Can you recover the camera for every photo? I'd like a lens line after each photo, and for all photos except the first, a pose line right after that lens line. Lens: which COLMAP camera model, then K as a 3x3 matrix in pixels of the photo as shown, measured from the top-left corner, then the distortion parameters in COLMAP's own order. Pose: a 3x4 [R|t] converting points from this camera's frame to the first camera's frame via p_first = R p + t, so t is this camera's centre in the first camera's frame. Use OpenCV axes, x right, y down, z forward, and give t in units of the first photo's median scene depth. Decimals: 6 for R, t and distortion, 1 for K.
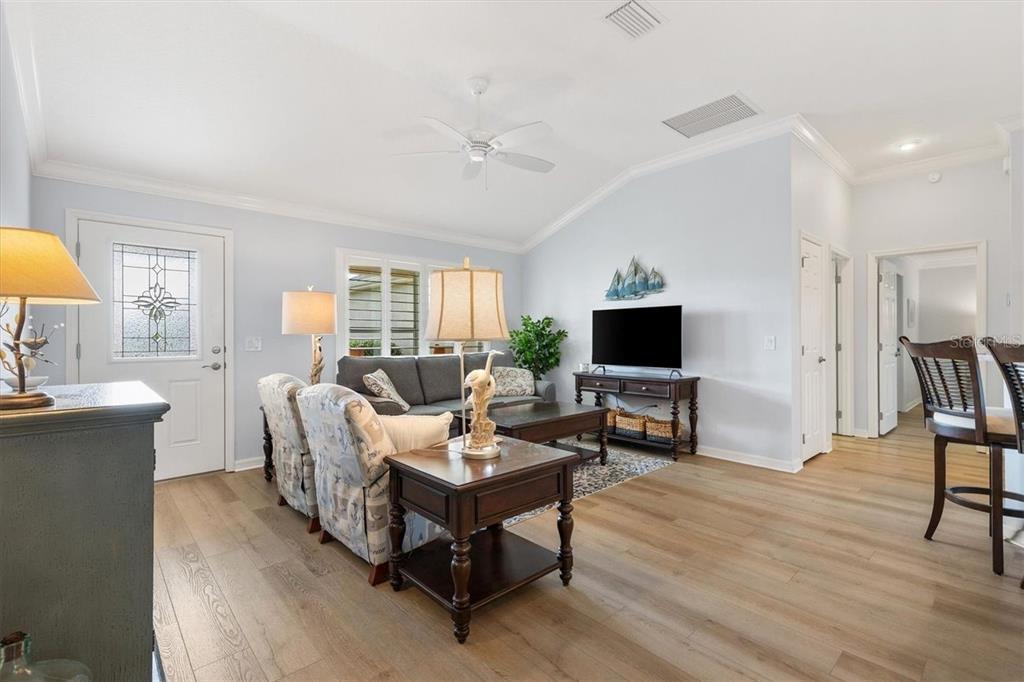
lens RADIAL K [[459.1, 0, 511.0], [0, 459.1, 336.7], [0, 0, 1]] dist [0.002724, 0.000316]
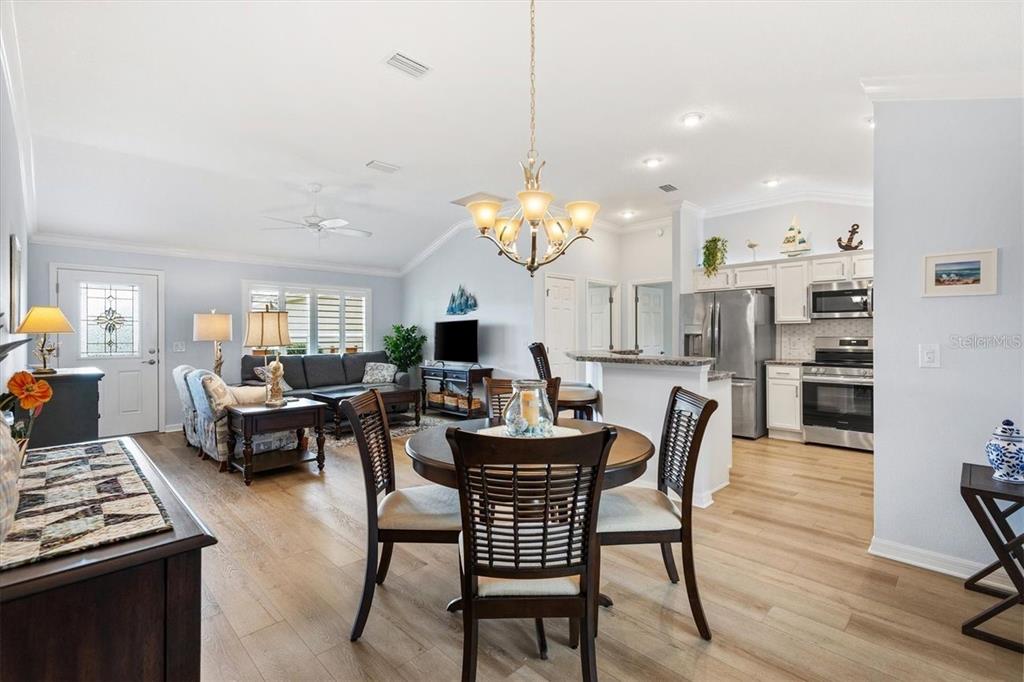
lens RADIAL K [[465.4, 0, 515.7], [0, 465.4, 333.0], [0, 0, 1]] dist [0.010008, -0.000660]
pose [[0.999286, -0.001557, 0.037742, 0.458506], [0.001794, 0.999979, -0.006226, -0.017561], [-0.037731, 0.006290, 0.999268, -0.537036]]
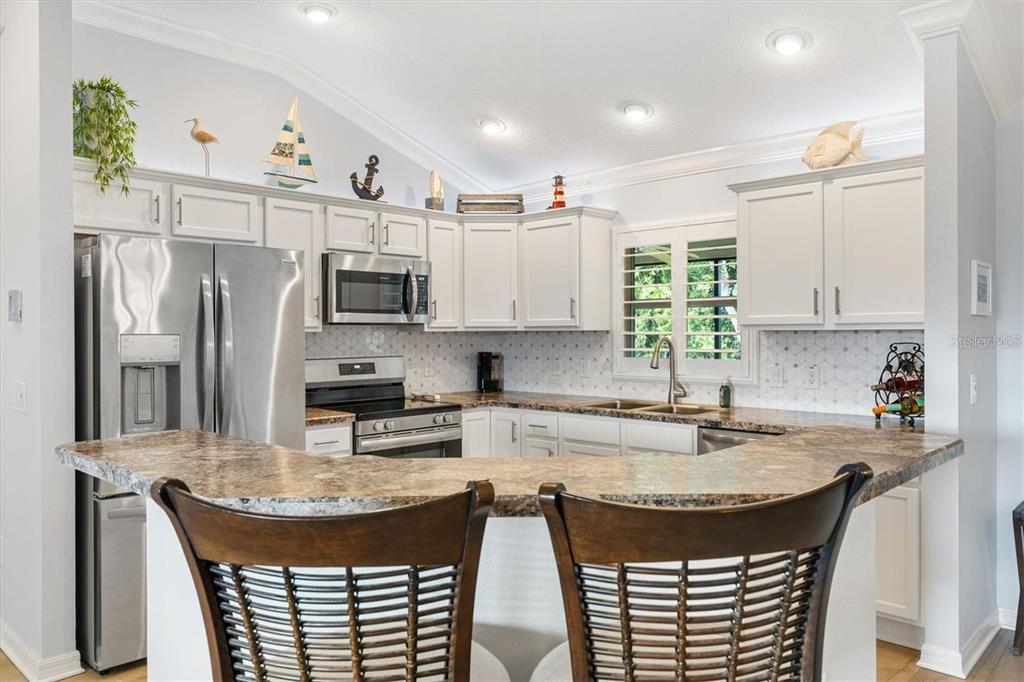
lens RADIAL K [[747.6, 0, 512.0], [0, 747.6, 341.0], [0, 0, 1]] dist [0.005330, -0.000189]
pose [[-0.068727, -0.010050, 0.997585, 0.288400], [0.007914, 0.999912, 0.010619, -0.048686], [-0.997604, 0.008624, -0.068642, 0.549001]]
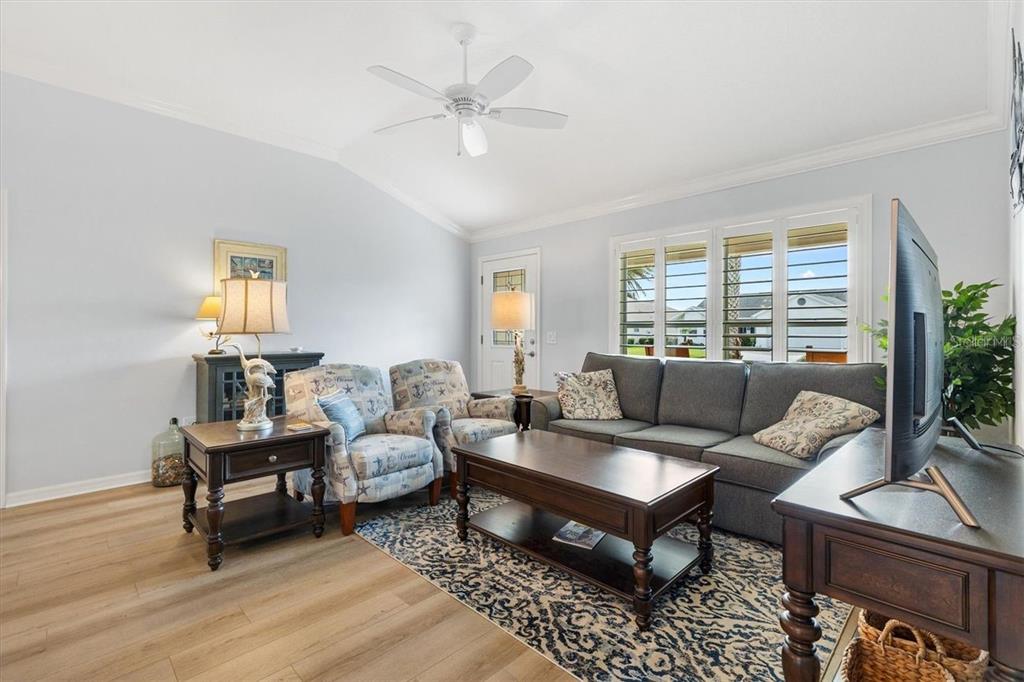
lens RADIAL K [[465.4, 0, 515.7], [0, 465.4, 333.0], [0, 0, 1]] dist [0.010008, -0.000660]
pose [[0.046580, 0.006868, -0.998891, 0.629555], [-0.003601, 0.999971, 0.006708, -0.002893], [0.998908, 0.003285, 0.046603, 0.851039]]
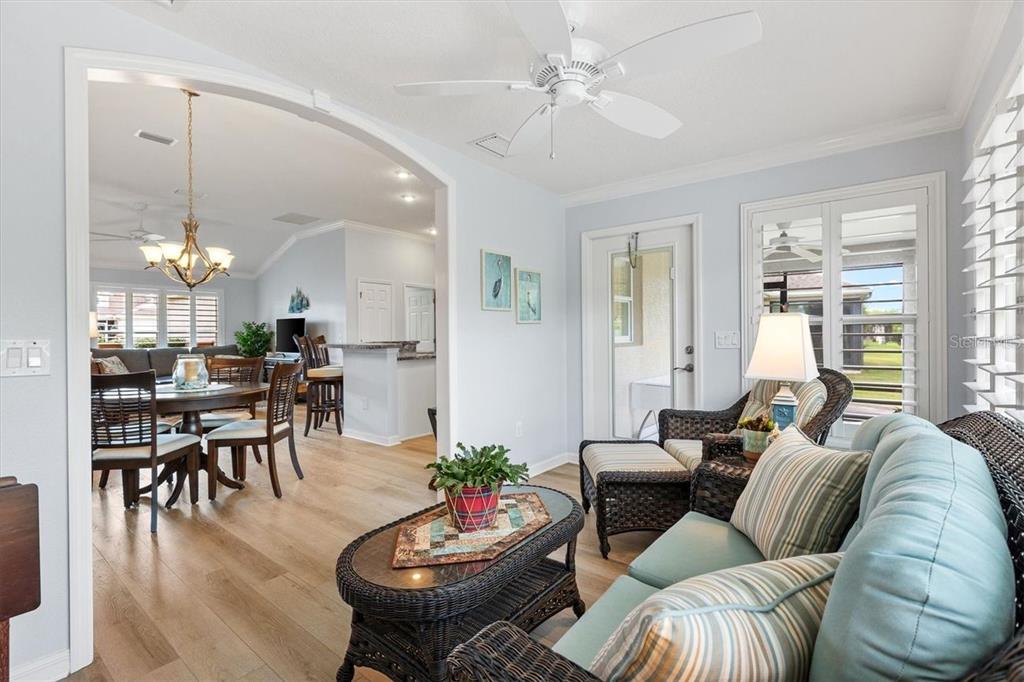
lens RADIAL K [[465.4, 0, 515.7], [0, 465.4, 333.0], [0, 0, 1]] dist [0.010008, -0.000660]
pose [[0.988079, -0.006745, 0.153801, 0.942756], [0.006685, 0.999977, 0.000912, -0.005151], [-0.153804, 0.000127, 0.988101, -0.949074]]
